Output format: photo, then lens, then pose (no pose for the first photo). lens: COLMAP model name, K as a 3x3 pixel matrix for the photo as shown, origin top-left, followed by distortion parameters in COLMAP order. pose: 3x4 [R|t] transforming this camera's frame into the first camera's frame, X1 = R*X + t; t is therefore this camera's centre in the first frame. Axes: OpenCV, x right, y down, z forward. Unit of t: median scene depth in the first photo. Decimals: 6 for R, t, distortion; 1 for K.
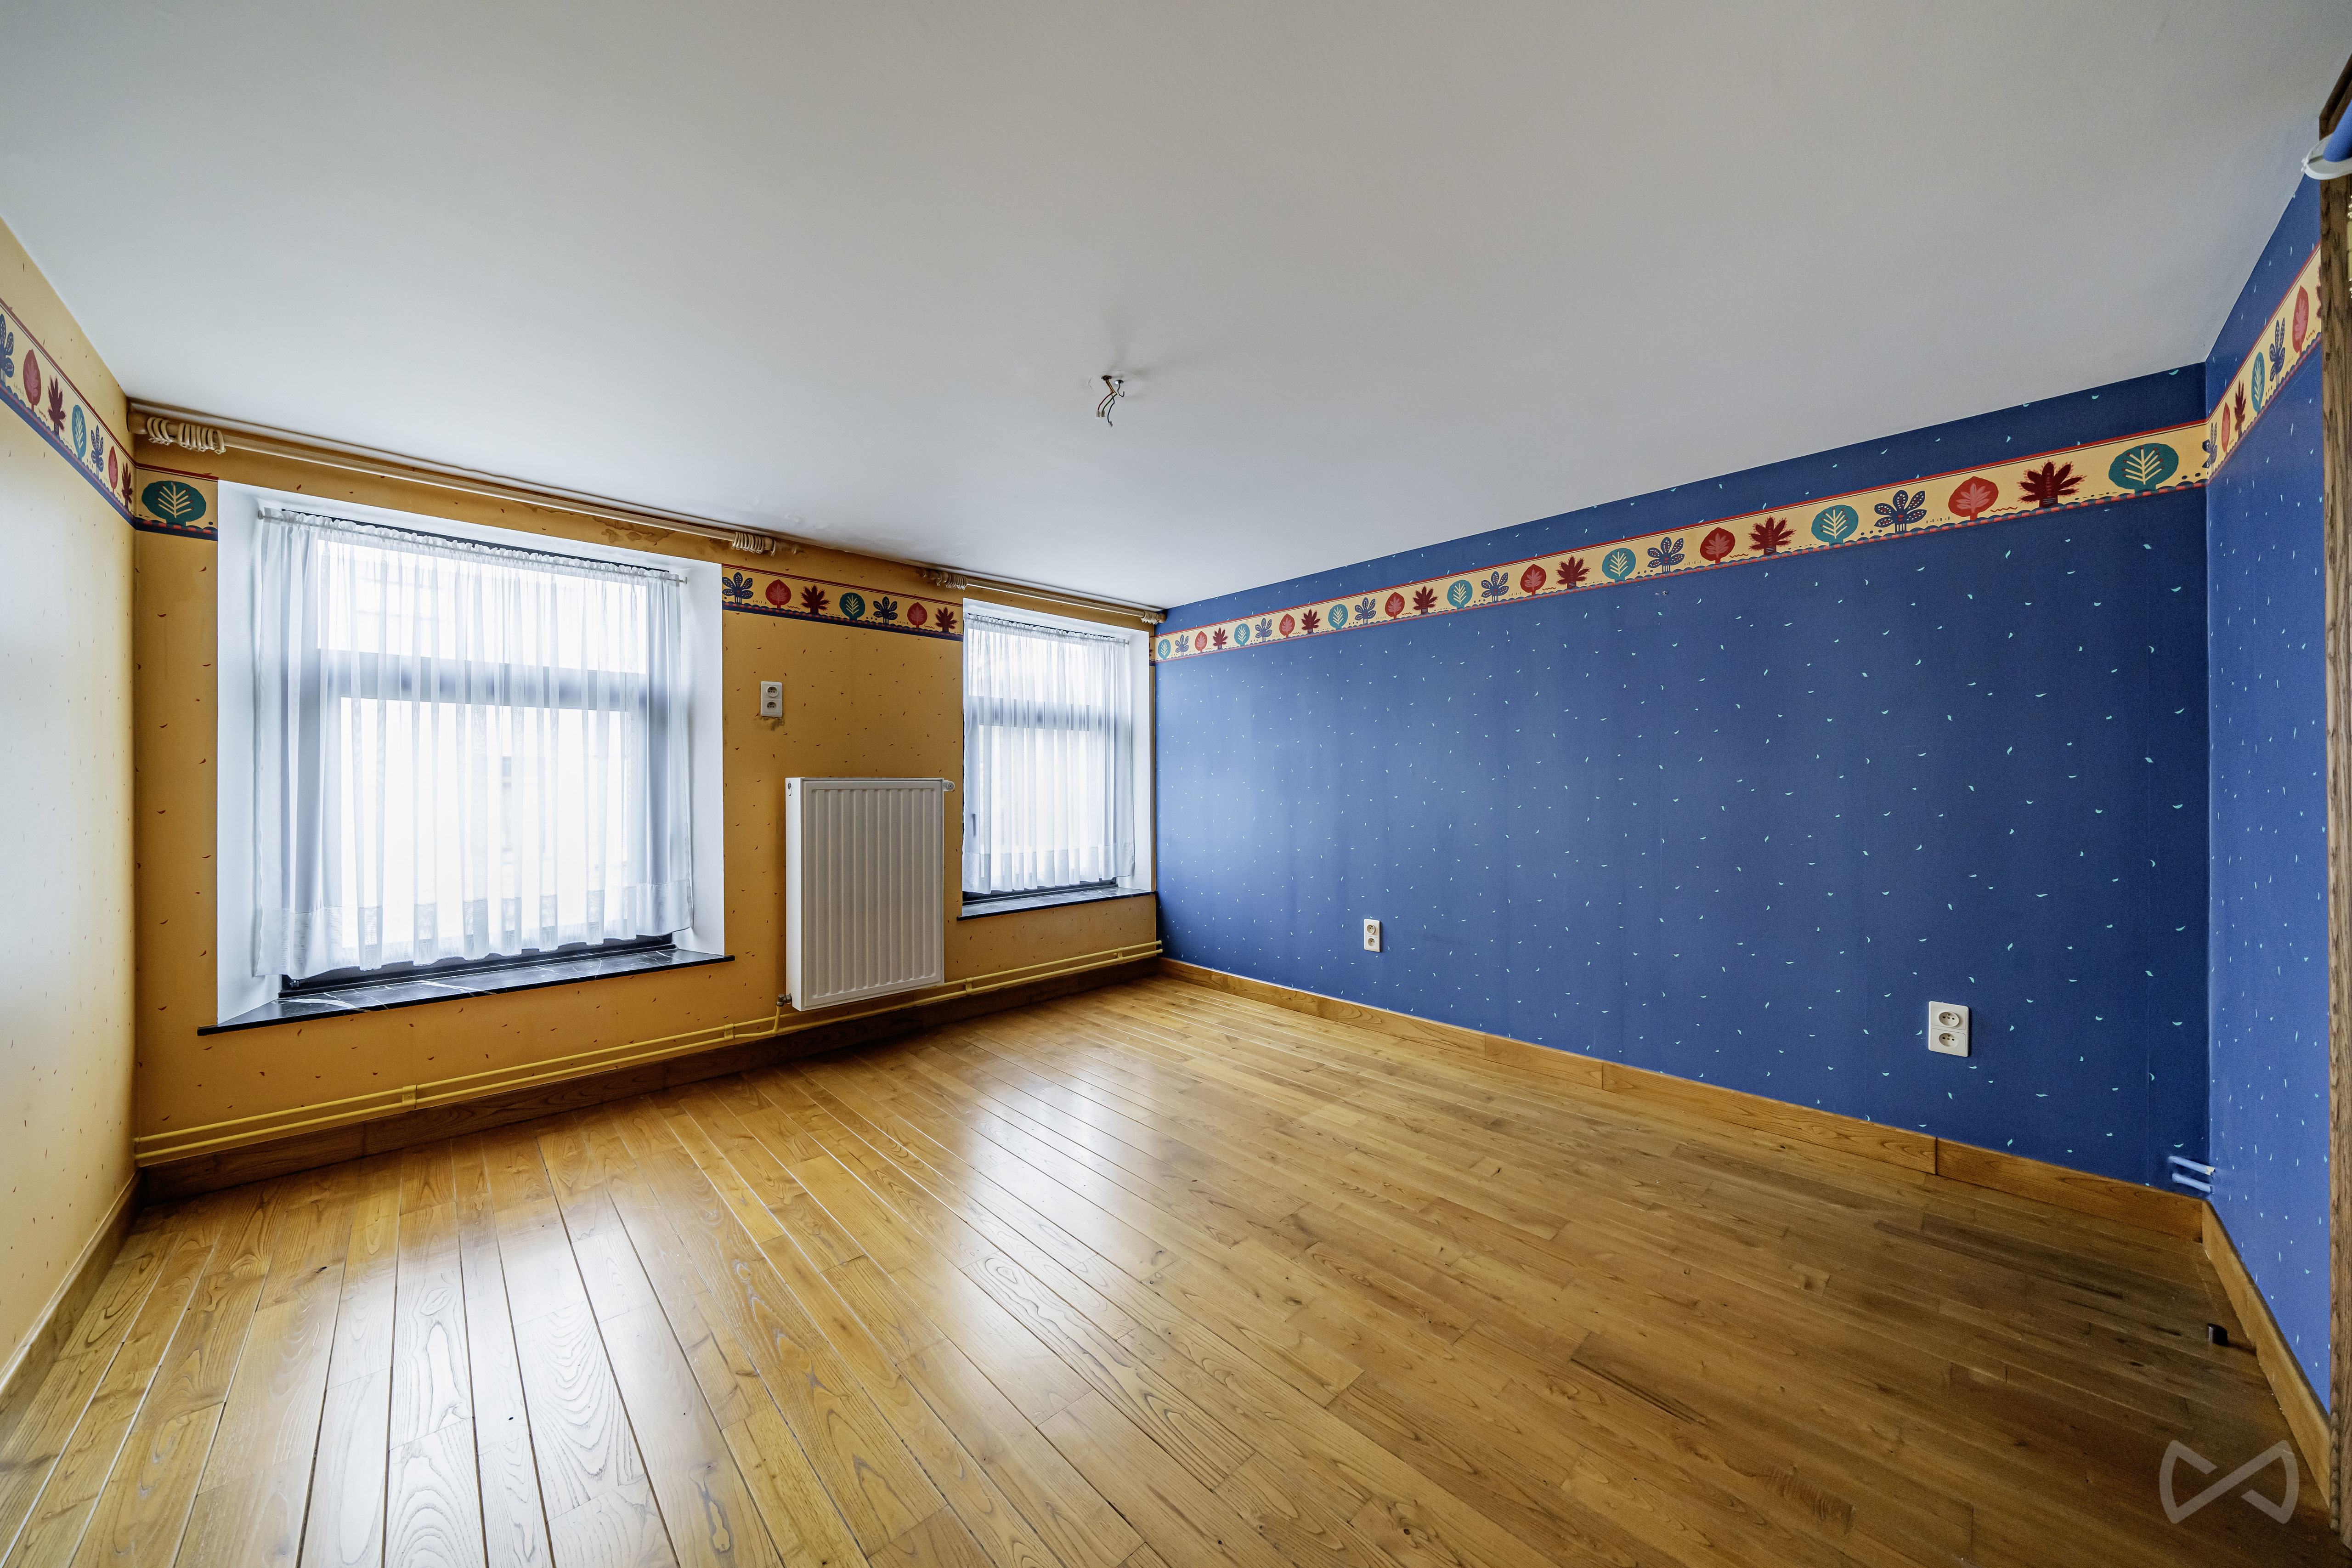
lens RADIAL K [[804.8, 0, 1163.9], [0, 804.8, 793.0], [0, 0, 1]] dist [-0.009960, -0.000153]
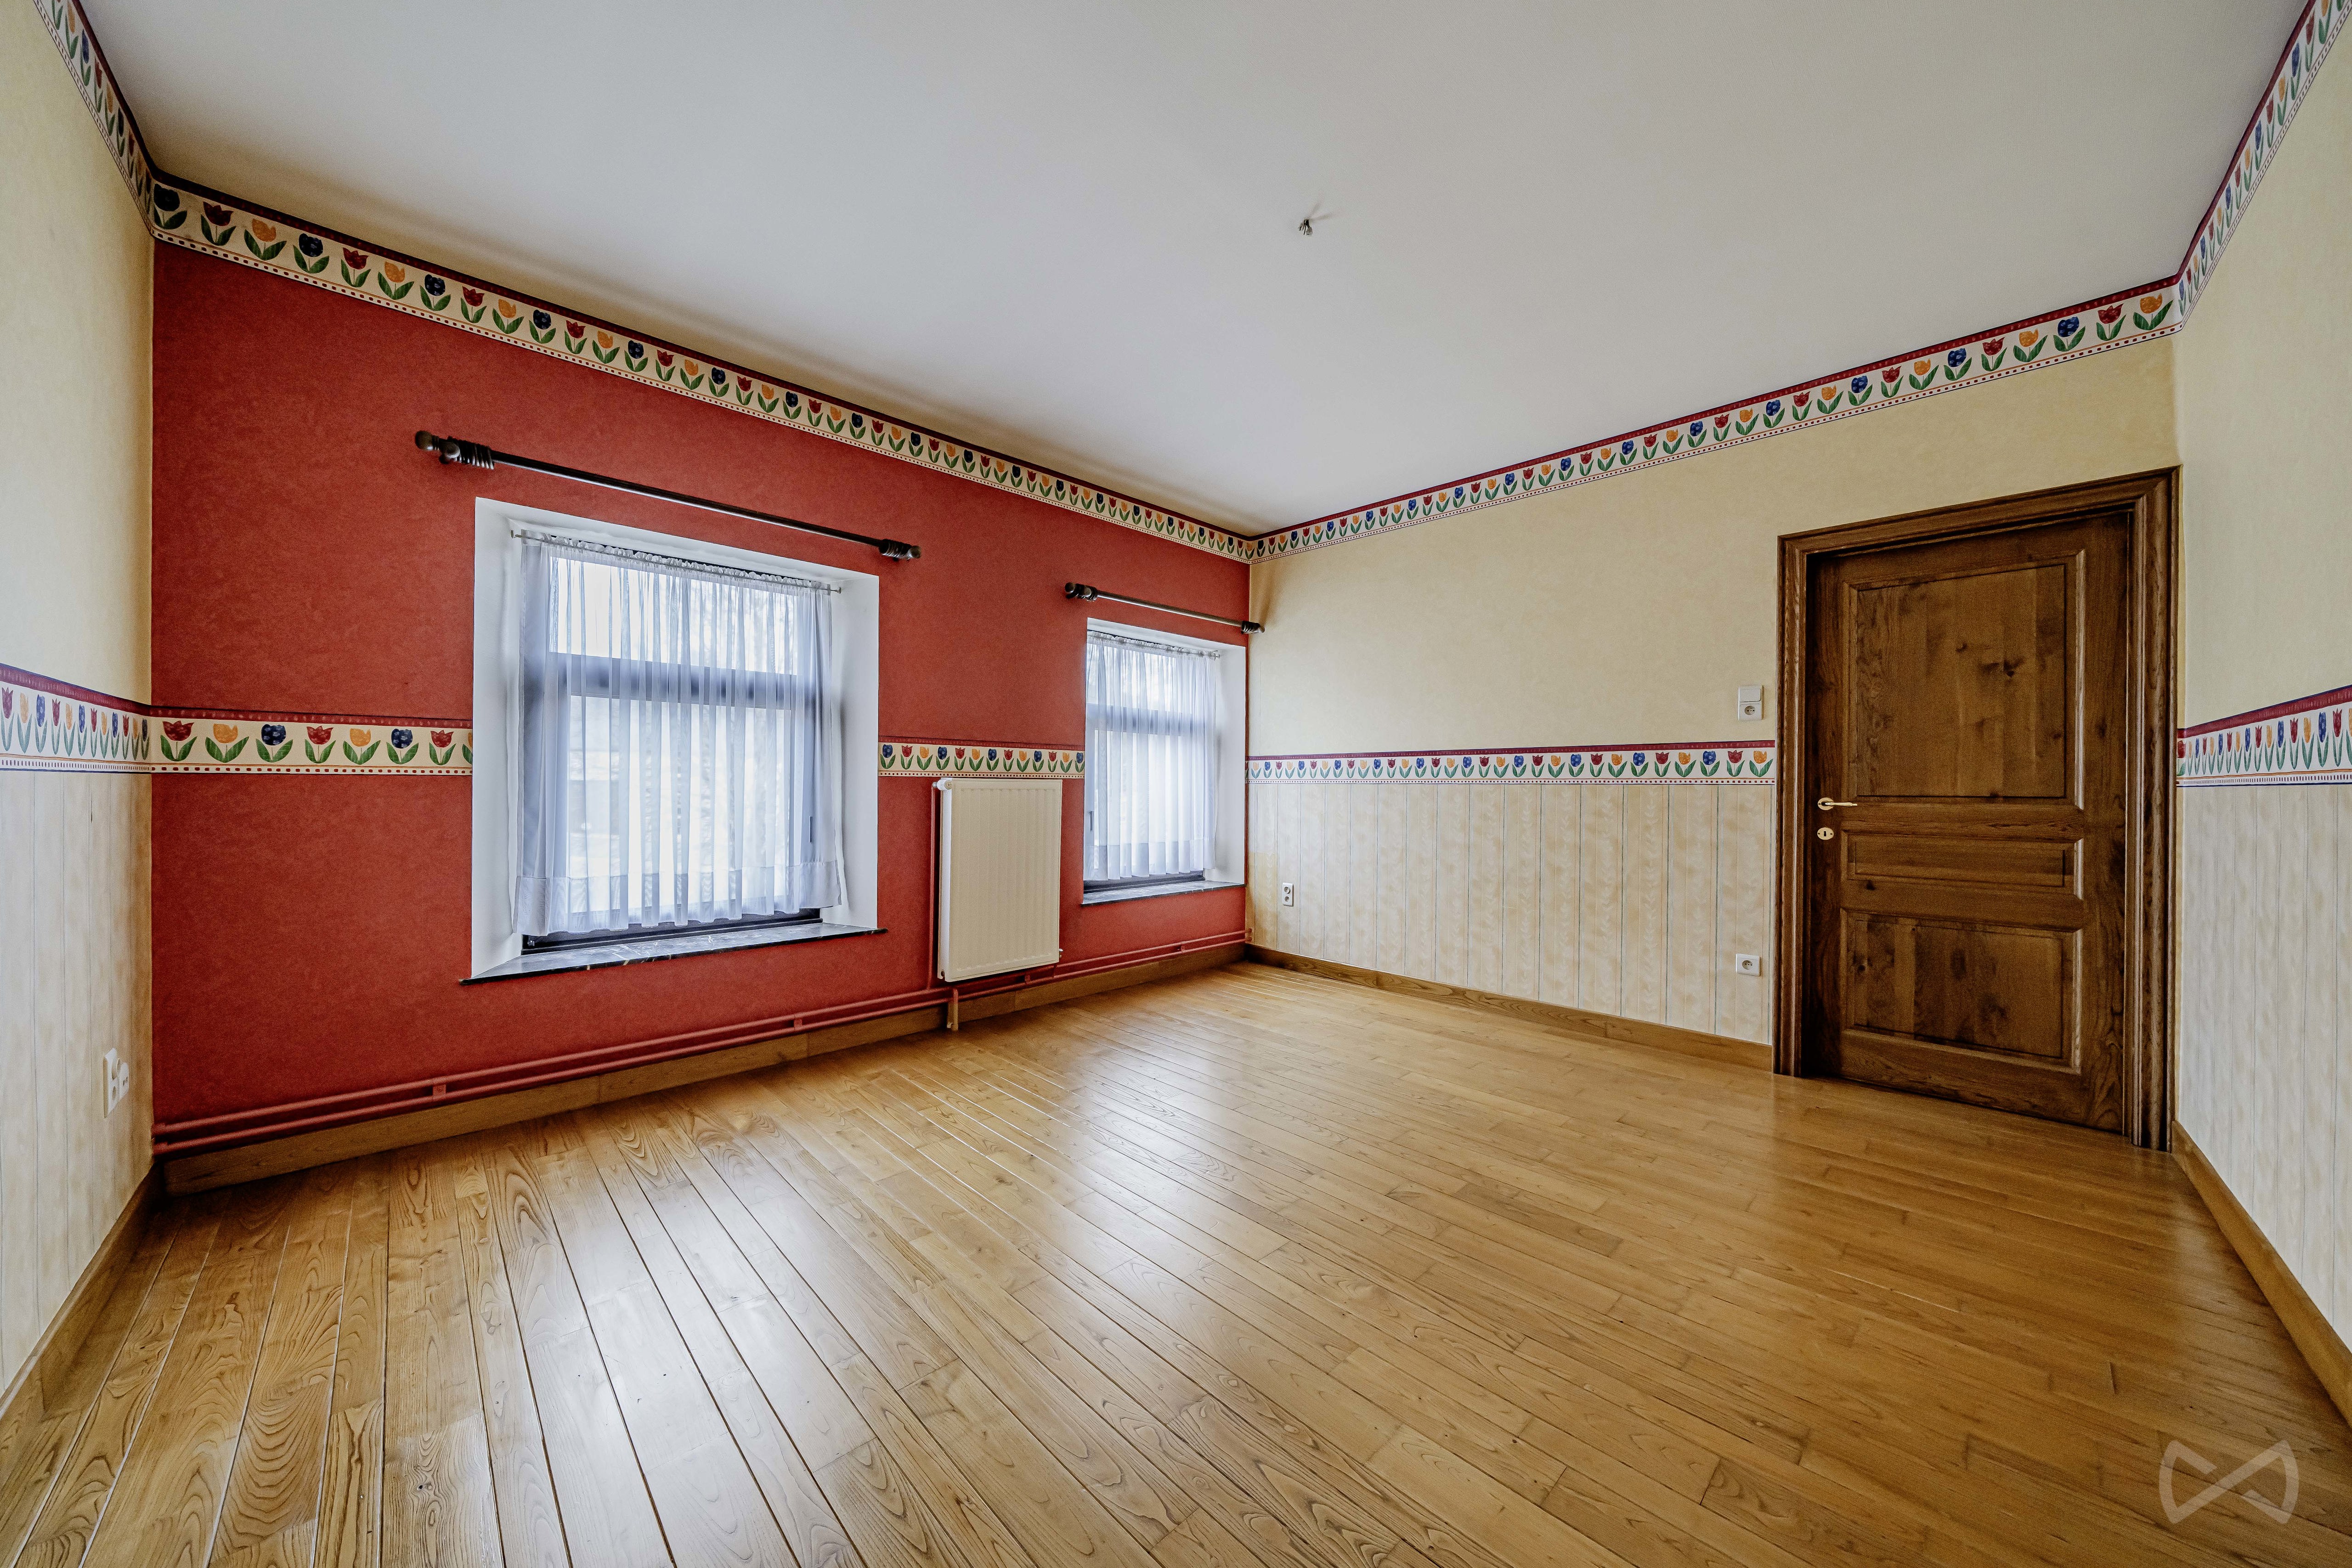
lens RADIAL K [[804.6, 0, 1179.8], [0, 804.6, 776.6], [0, 0, 1]] dist [-0.009960, -0.000153]
pose [[0.999738, 0.022435, 0.004457, -0.120695], [-0.022338, 0.999537, -0.020681, 0.002433], [-0.004919, 0.020576, 0.999776, -0.119099]]
